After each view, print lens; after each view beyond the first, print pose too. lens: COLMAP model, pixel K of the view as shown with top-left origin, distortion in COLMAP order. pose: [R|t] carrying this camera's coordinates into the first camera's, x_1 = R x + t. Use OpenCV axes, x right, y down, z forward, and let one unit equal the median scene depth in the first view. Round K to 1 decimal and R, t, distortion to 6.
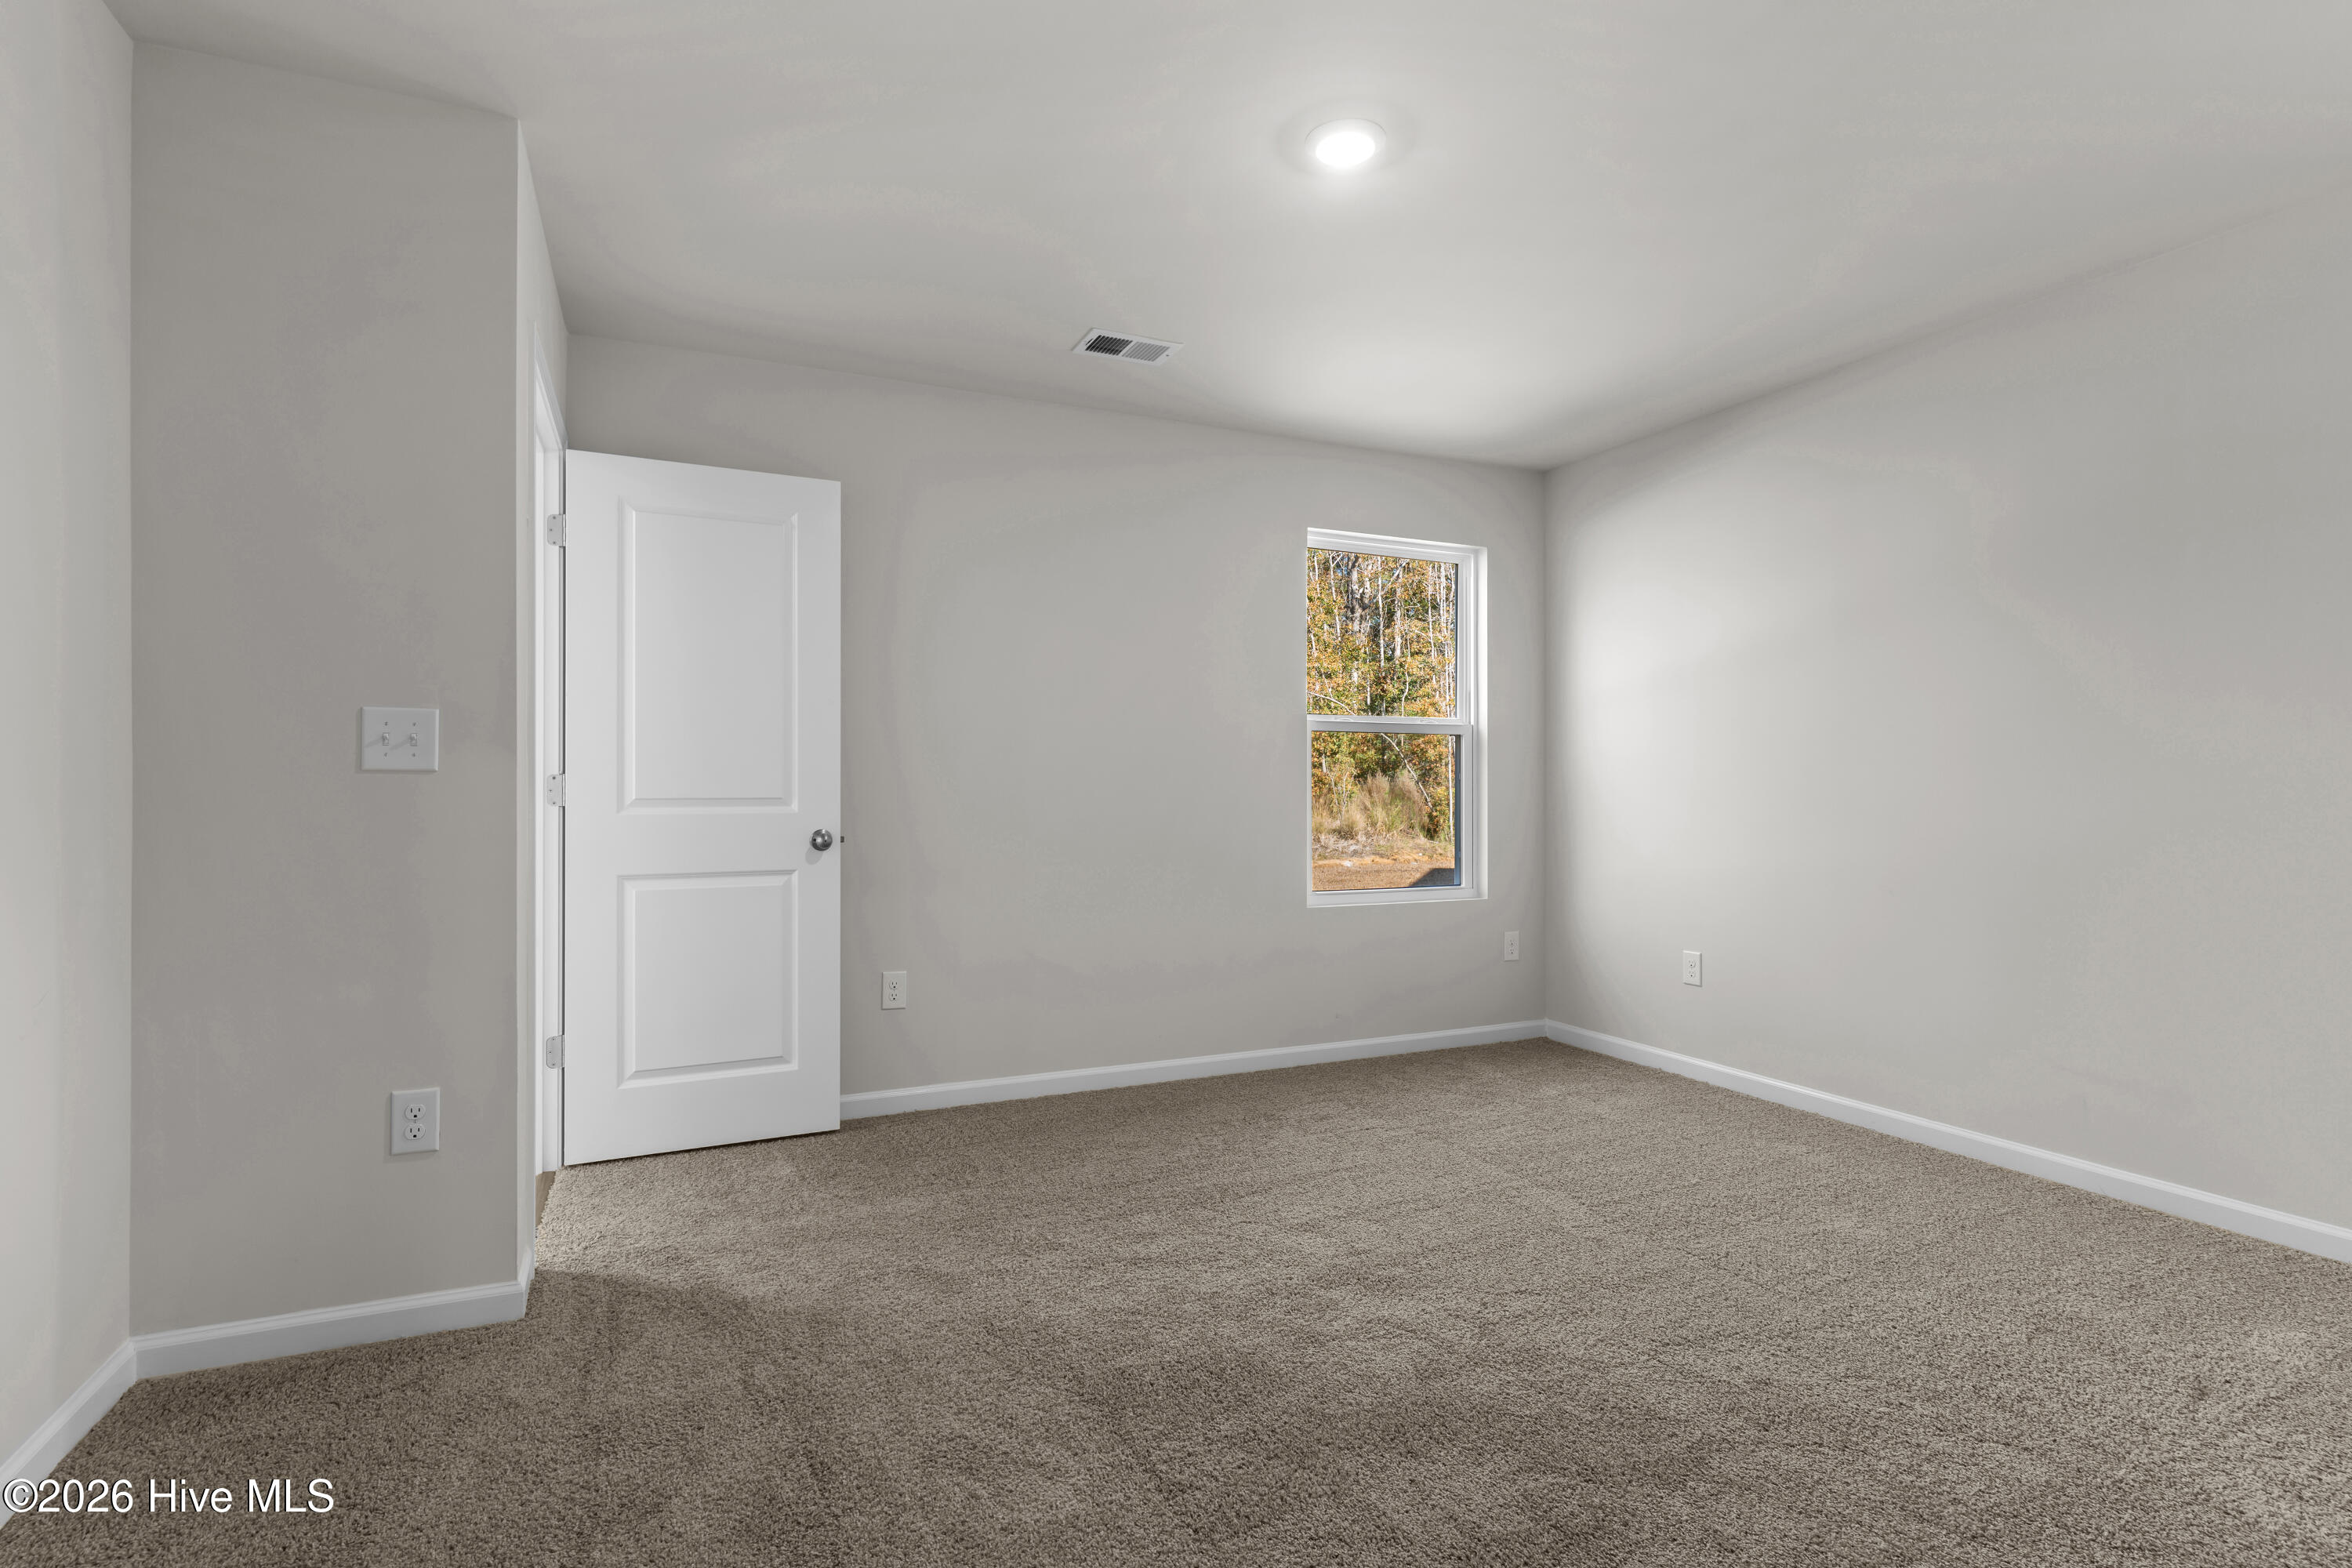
lens RADIAL K [[1145.8, 0, 1190.4], [0, 1145.8, 781.9], [0, 0, 1]] dist [0.002619, 0.000911]
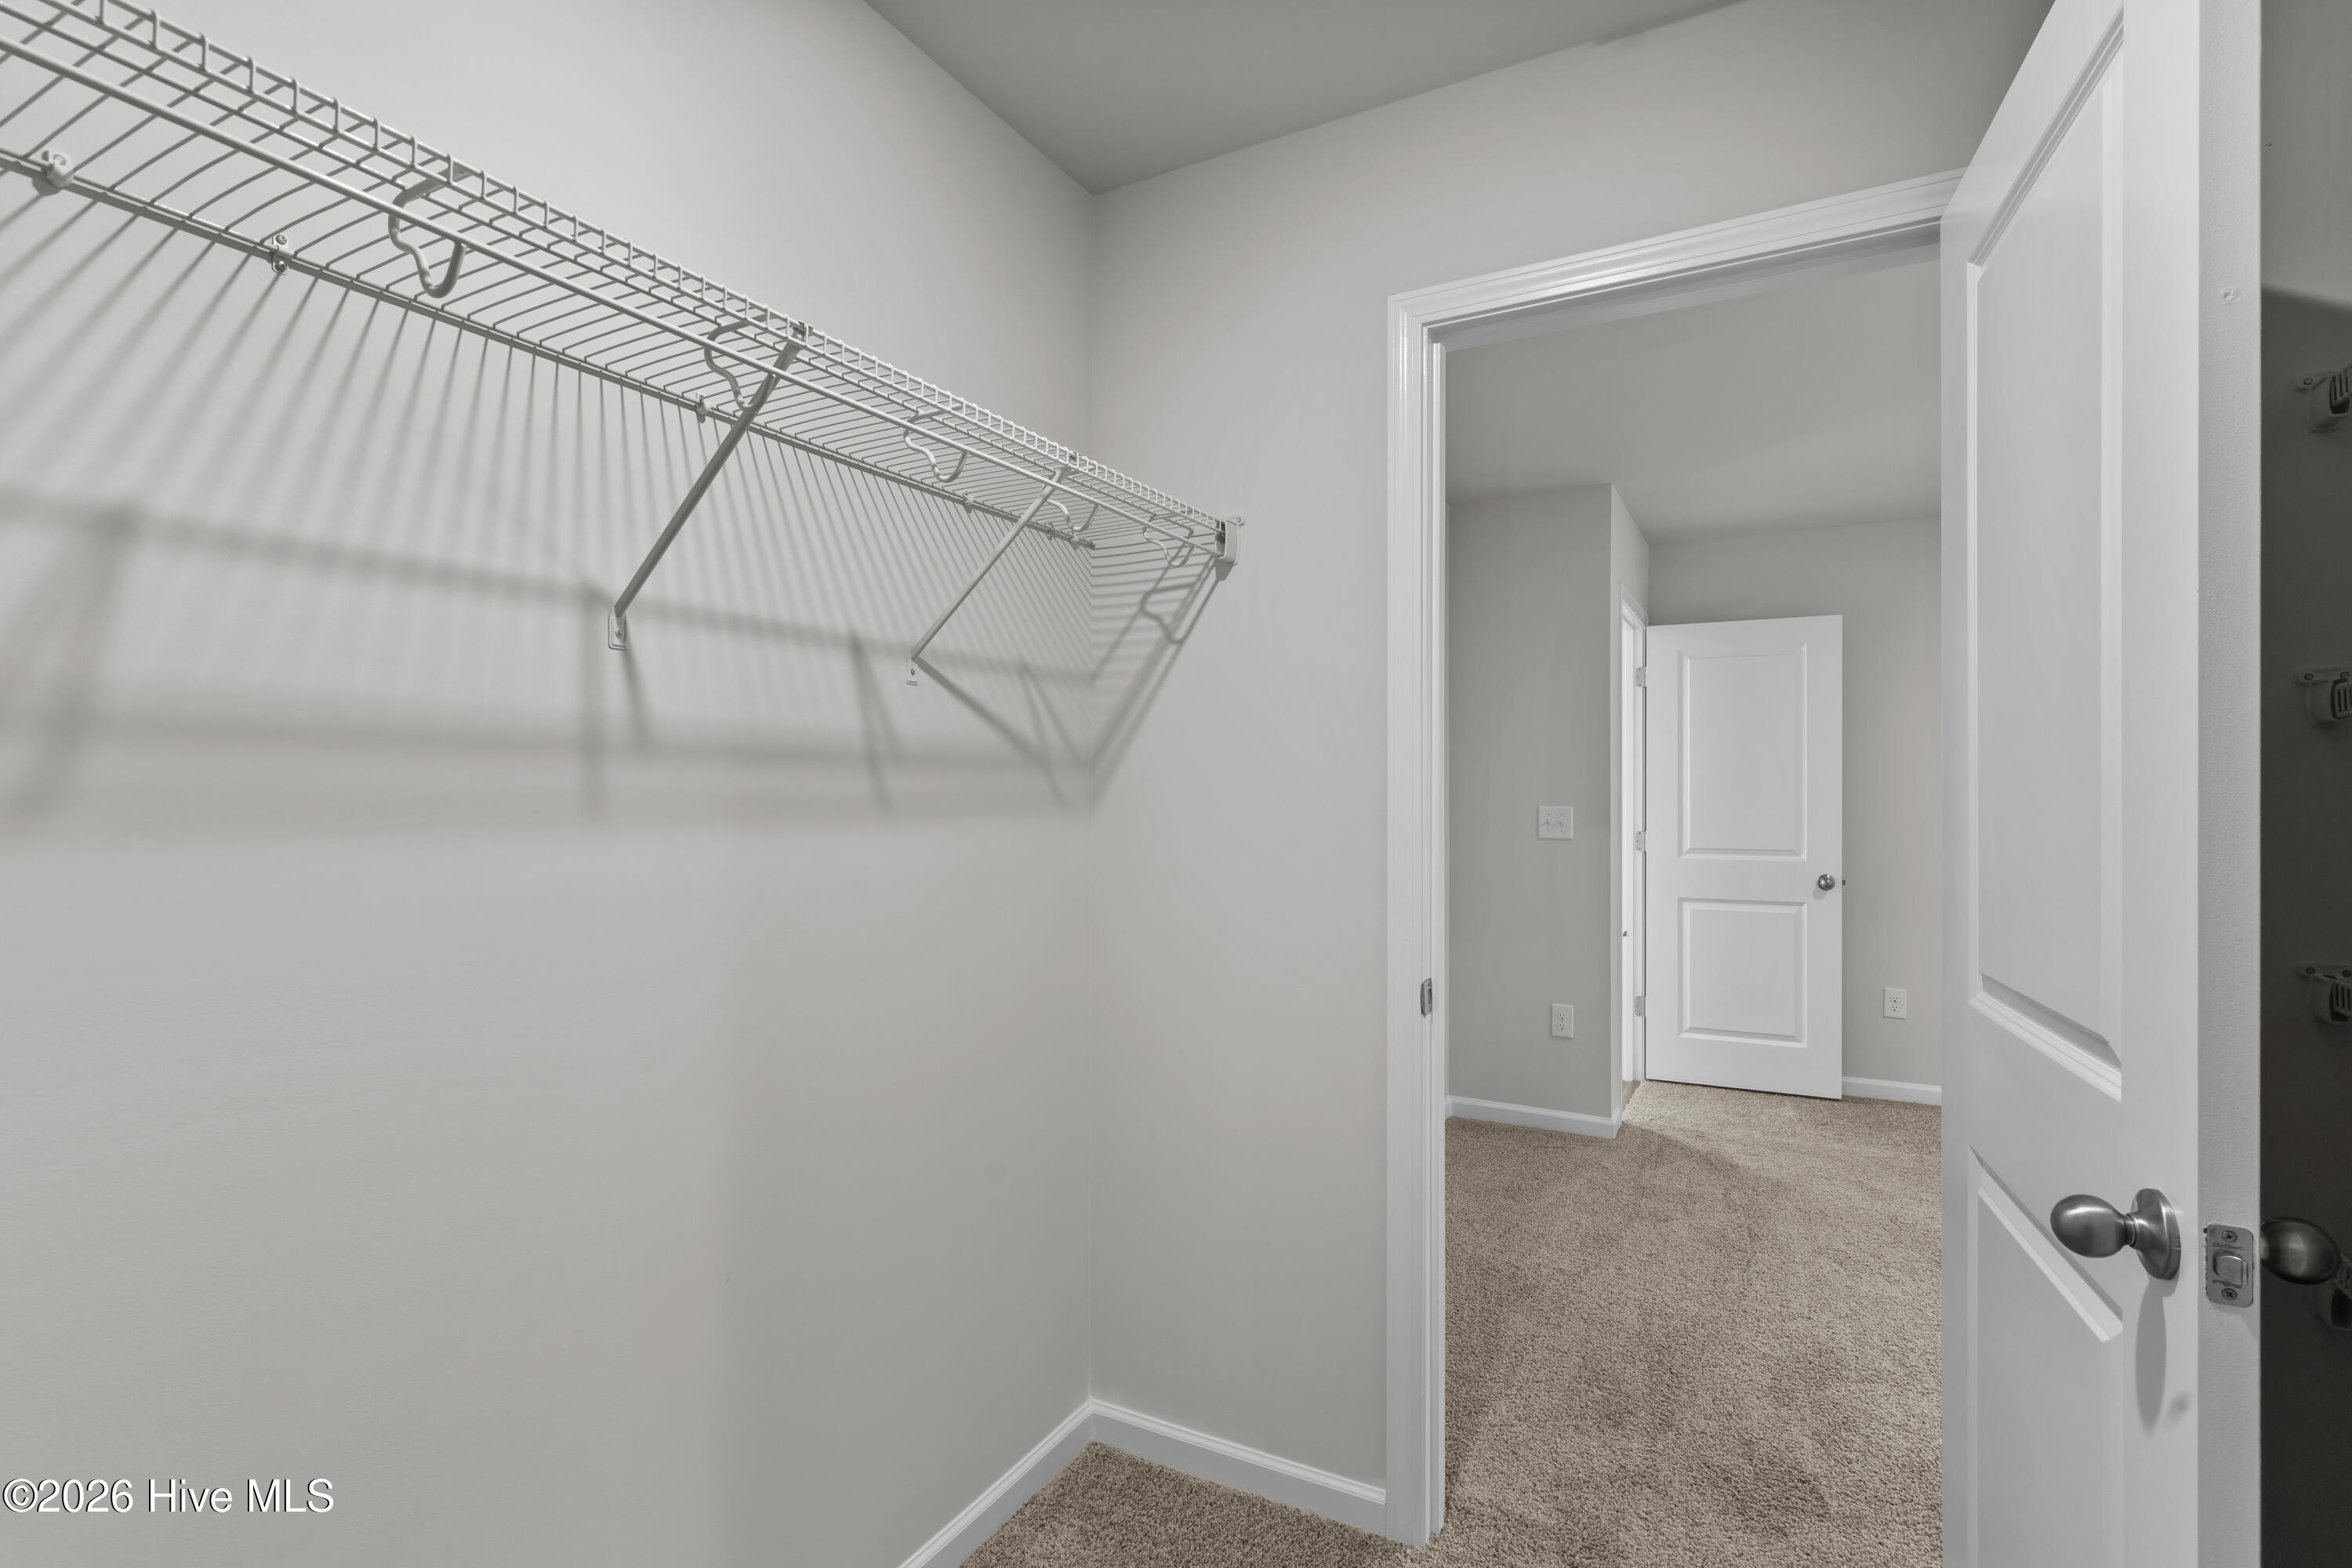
lens RADIAL K [[1145.8, 0, 1170.5], [0, 1145.8, 791.4], [0, 0, 1]] dist [0.002619, 0.000911]
pose [[0.598968, 0.000664, -0.800773, 0.359289], [0.000556, 0.999999, 0.001245, -0.070506], [0.800773, -0.001191, 0.598967, -0.517125]]
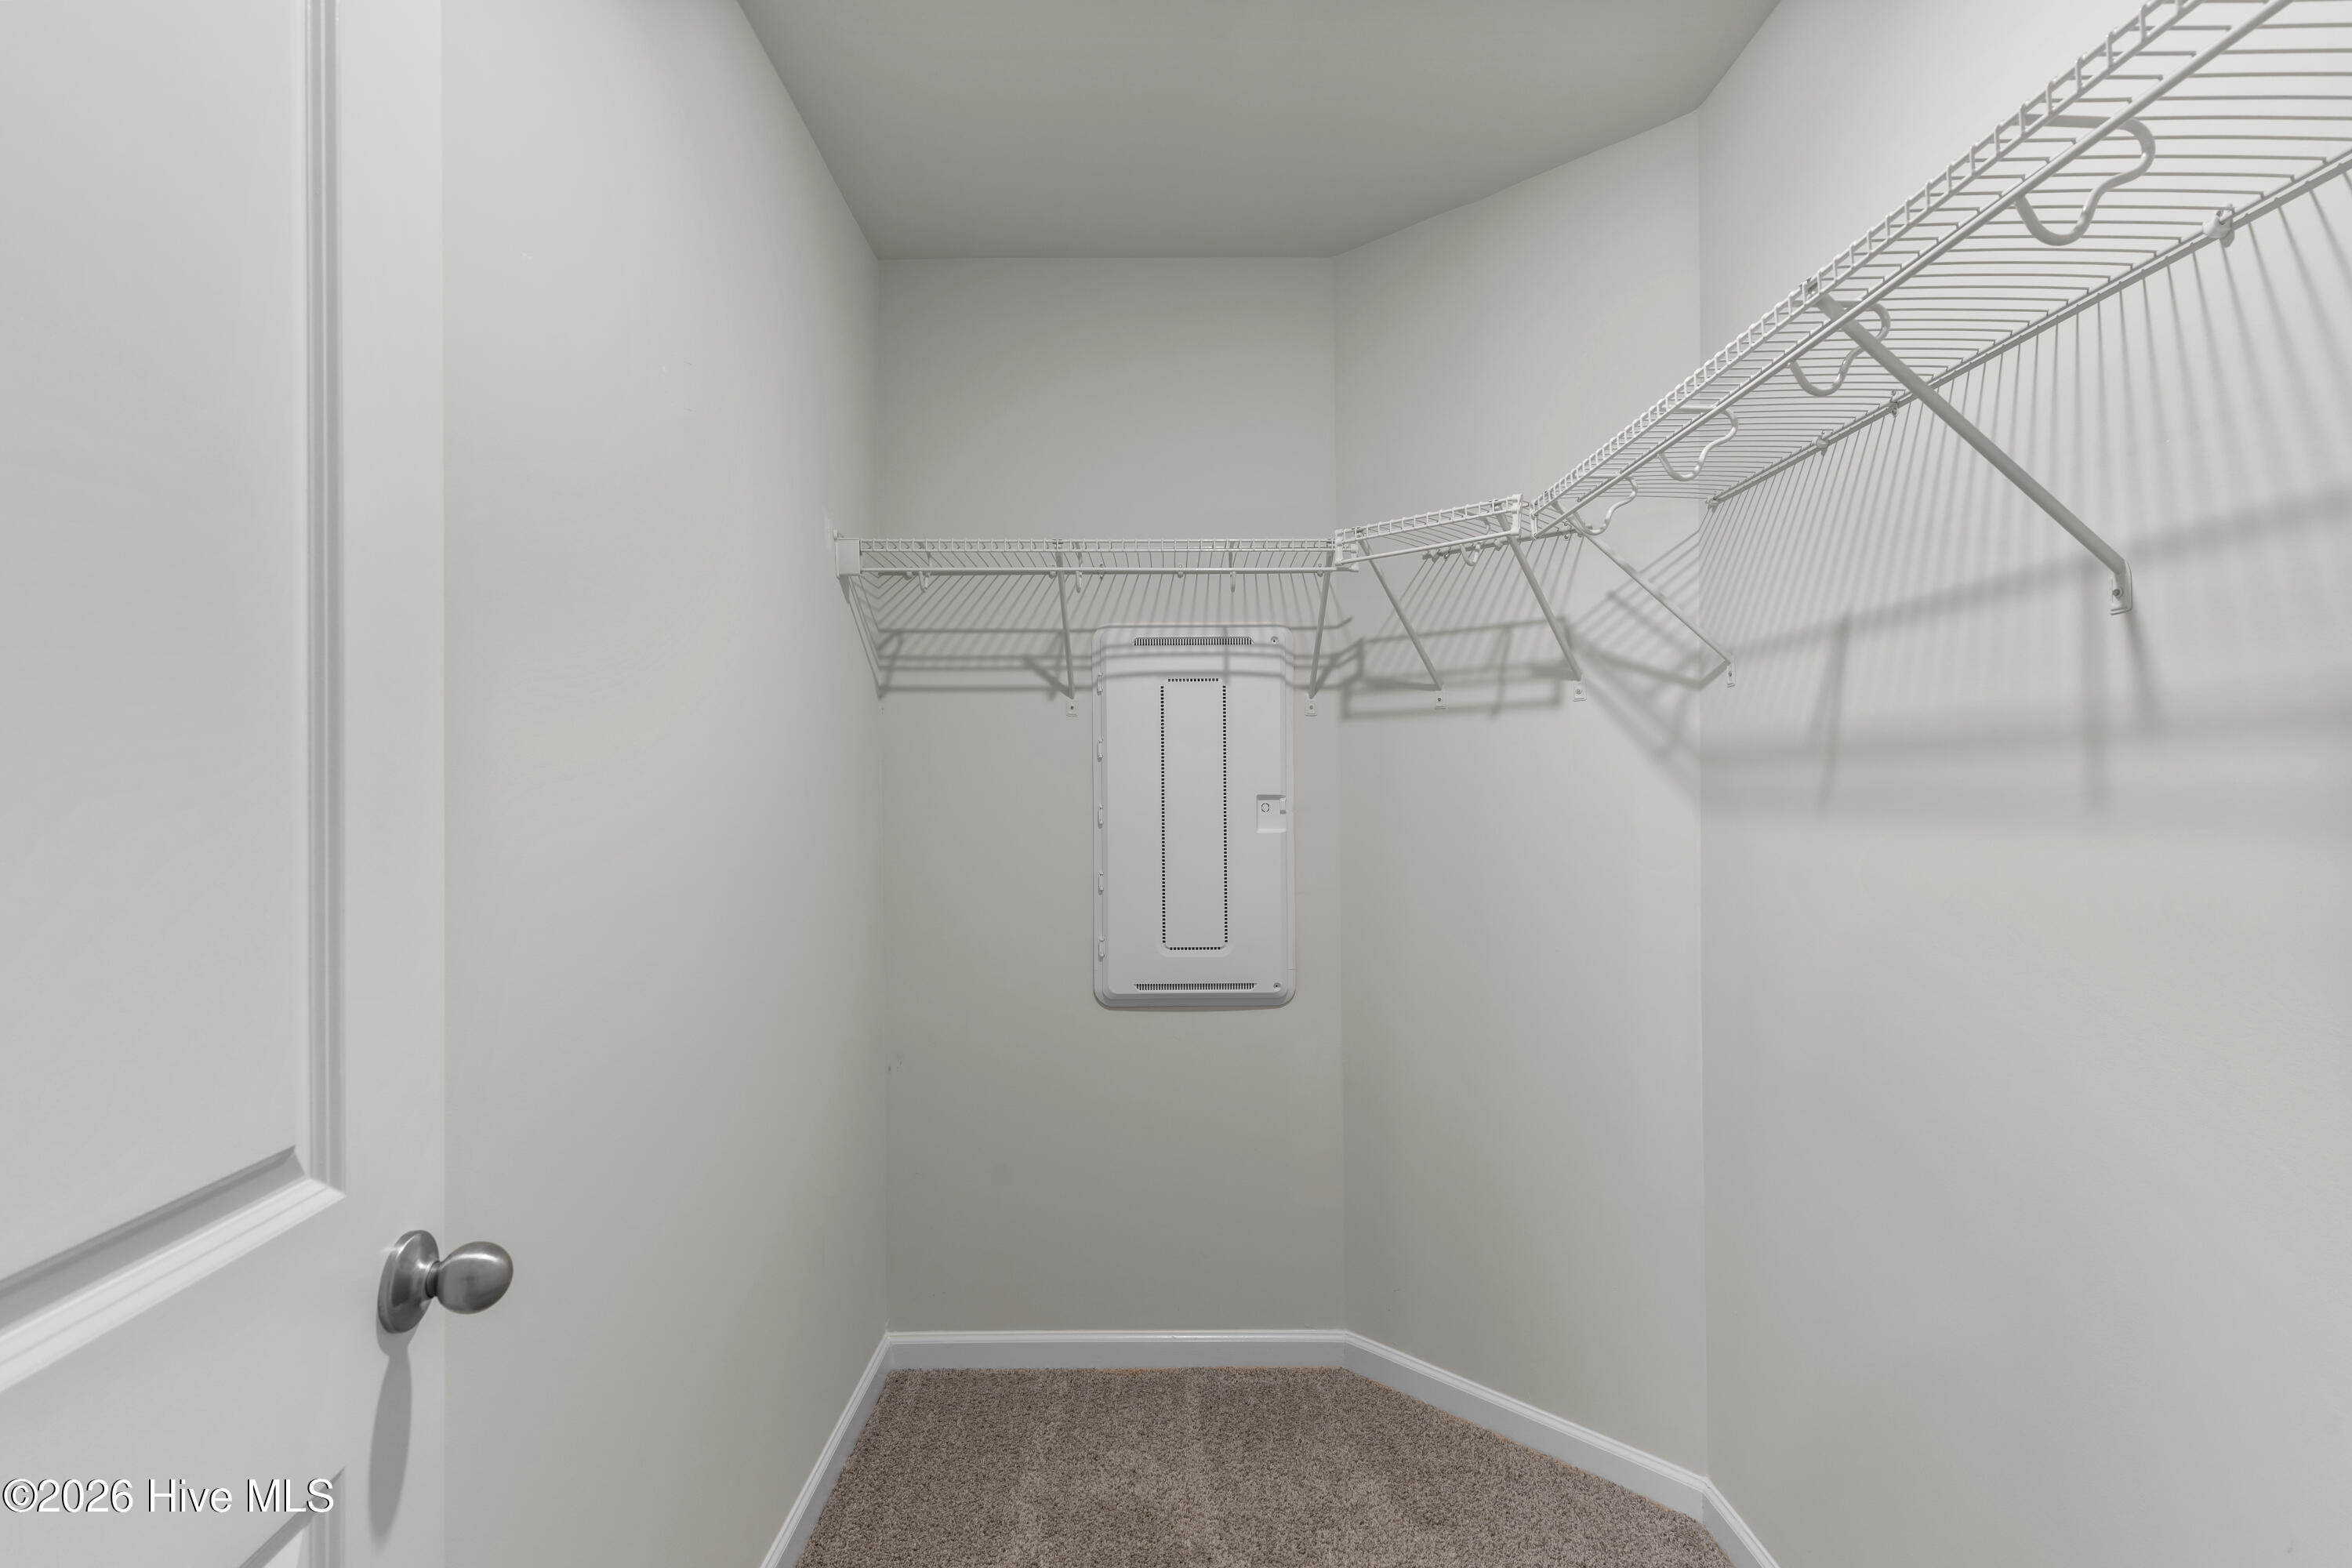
lens RADIAL K [[1145.8, 0, 1173.9], [0, 1145.8, 791.6], [0, 0, 1]] dist [0.002619, 0.000911]
pose [[-0.918689, 0.010470, 0.394842, -1.239463], [0.005415, 0.999889, -0.013916, -0.042979], [-0.394943, -0.010646, -0.918644, 1.985849]]
